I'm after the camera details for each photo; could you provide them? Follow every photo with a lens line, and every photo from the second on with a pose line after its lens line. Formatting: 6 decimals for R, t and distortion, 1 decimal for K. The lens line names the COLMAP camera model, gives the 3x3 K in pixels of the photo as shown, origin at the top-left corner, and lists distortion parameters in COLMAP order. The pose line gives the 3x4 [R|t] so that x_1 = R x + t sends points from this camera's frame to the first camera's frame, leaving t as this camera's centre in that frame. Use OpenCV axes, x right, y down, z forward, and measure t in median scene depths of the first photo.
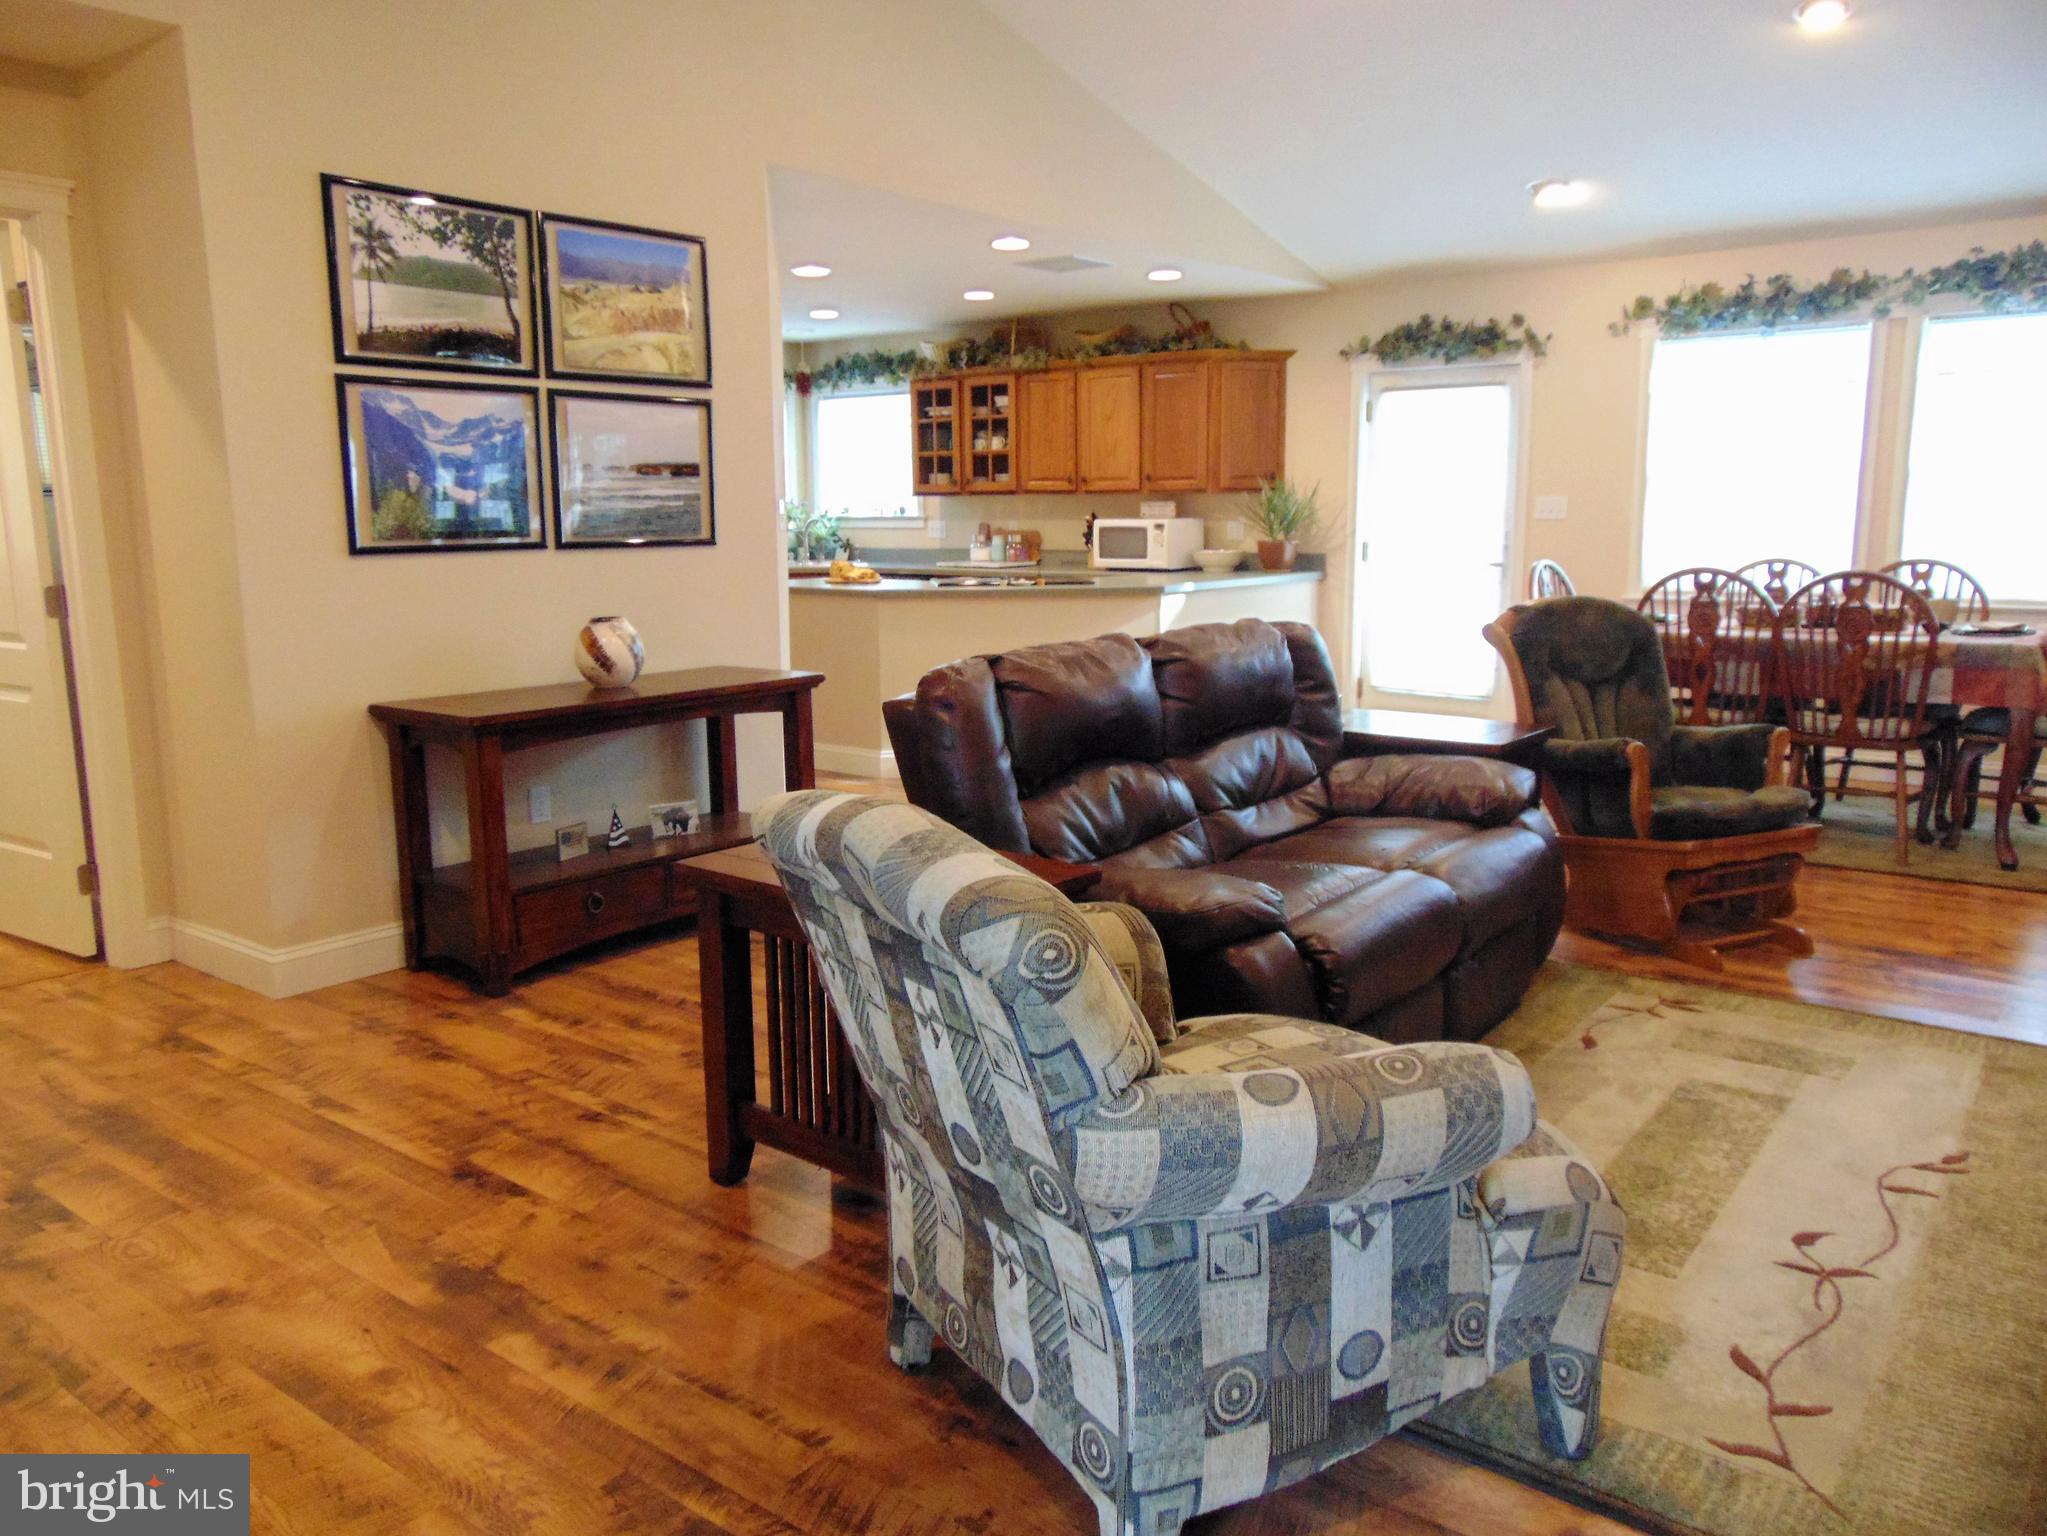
lens RADIAL K [[1537.9, 0, 1025.0], [0, 1537.9, 771.1], [0, 0, 1]] dist [-0.032707, 0.068635]
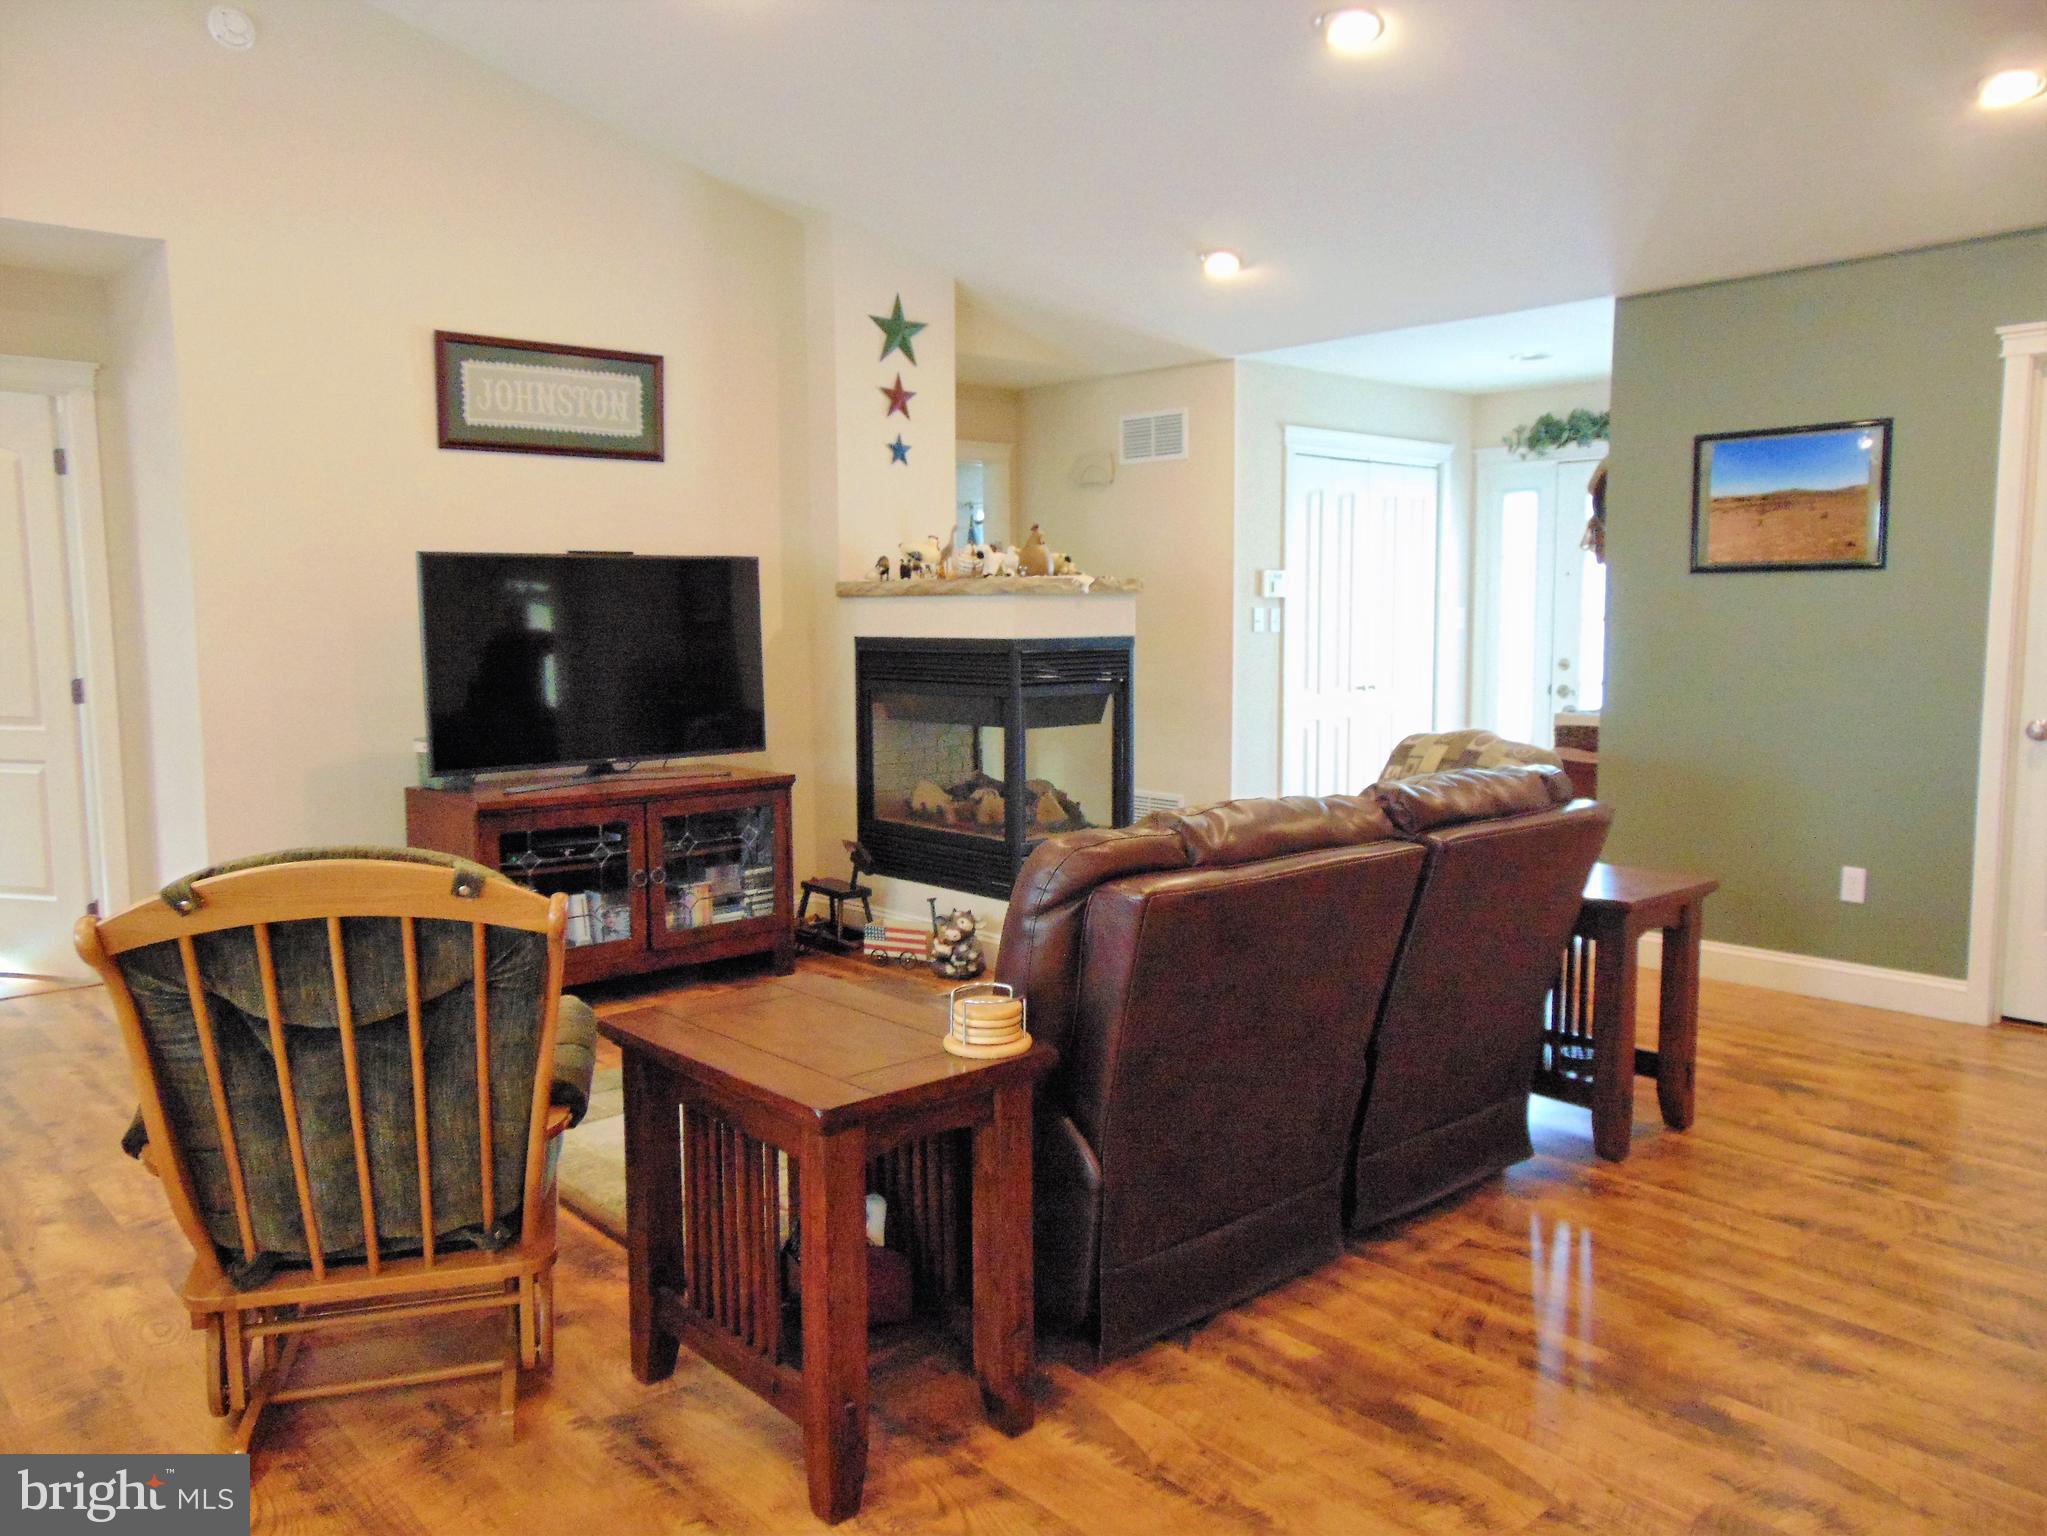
lens RADIAL K [[1537.9, 0, 1023.8], [0, 1537.9, 767.8], [0, 0, 1]] dist [-0.032707, 0.068635]
pose [[-0.985264, -0.007120, 0.170890, 0.088478], [0.039748, 0.962246, 0.269264, -0.260118], [-0.166355, 0.272089, -0.947784, 1.444912]]
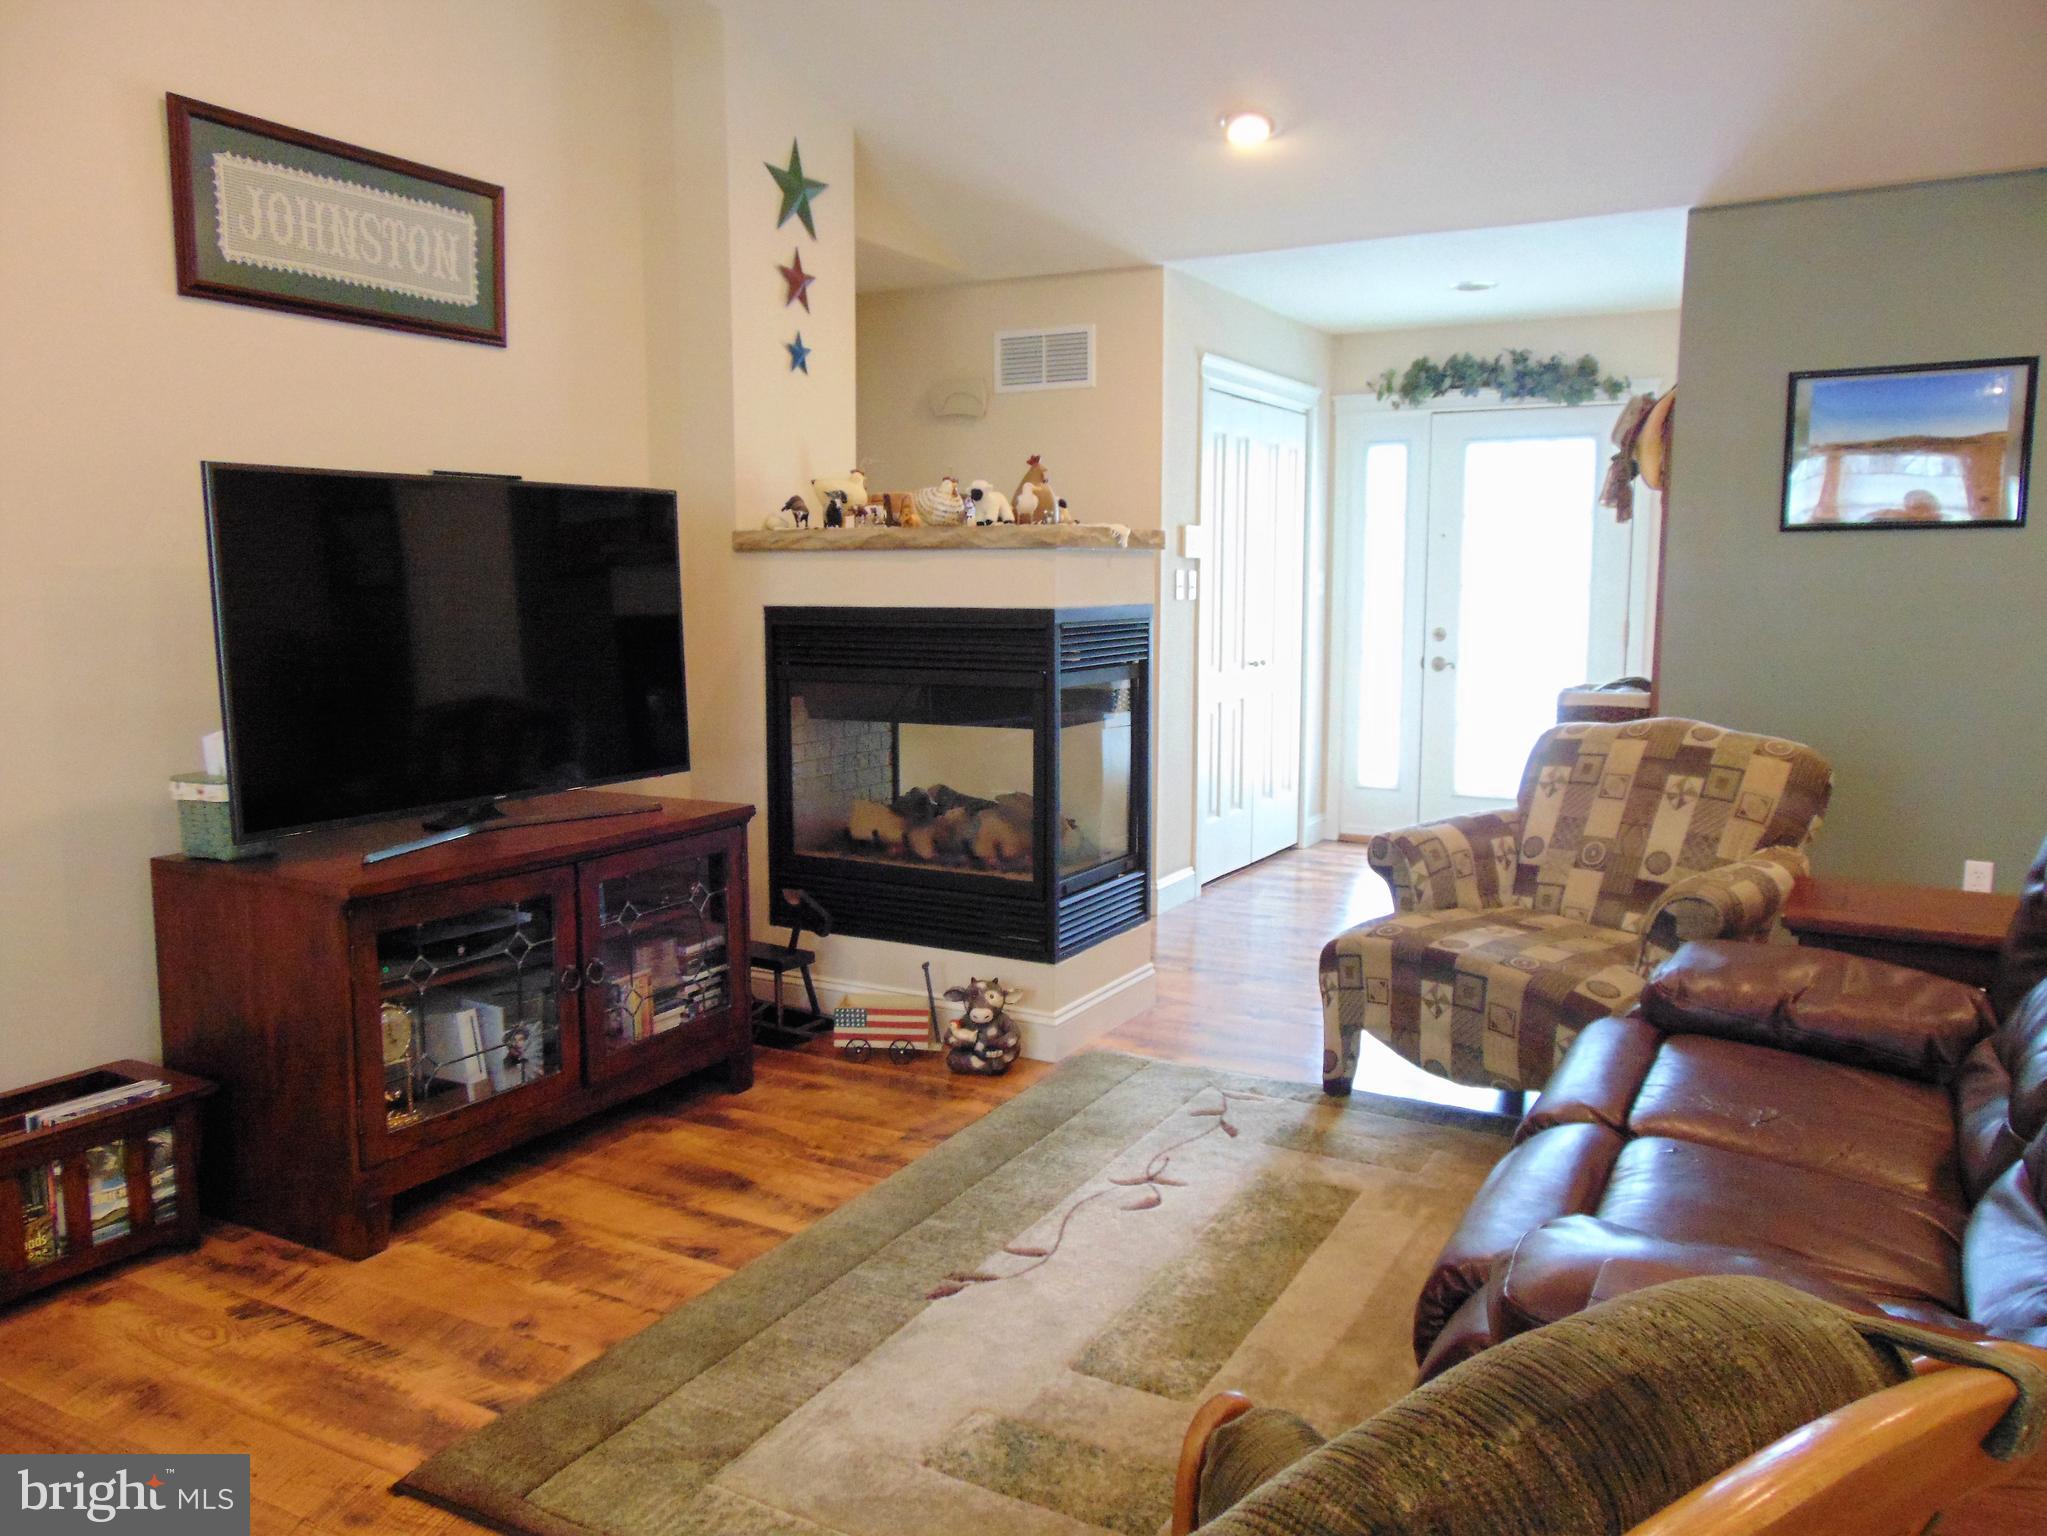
lens RADIAL K [[1537.9, 0, 1030.6], [0, 1537.9, 770.9], [0, 0, 1]] dist [-0.032707, 0.068635]
pose [[-0.987916, 0.026335, -0.152736, 0.442081], [-0.019925, 0.955702, 0.293660, -0.205641], [0.153704, 0.293155, -0.943629, 1.148594]]
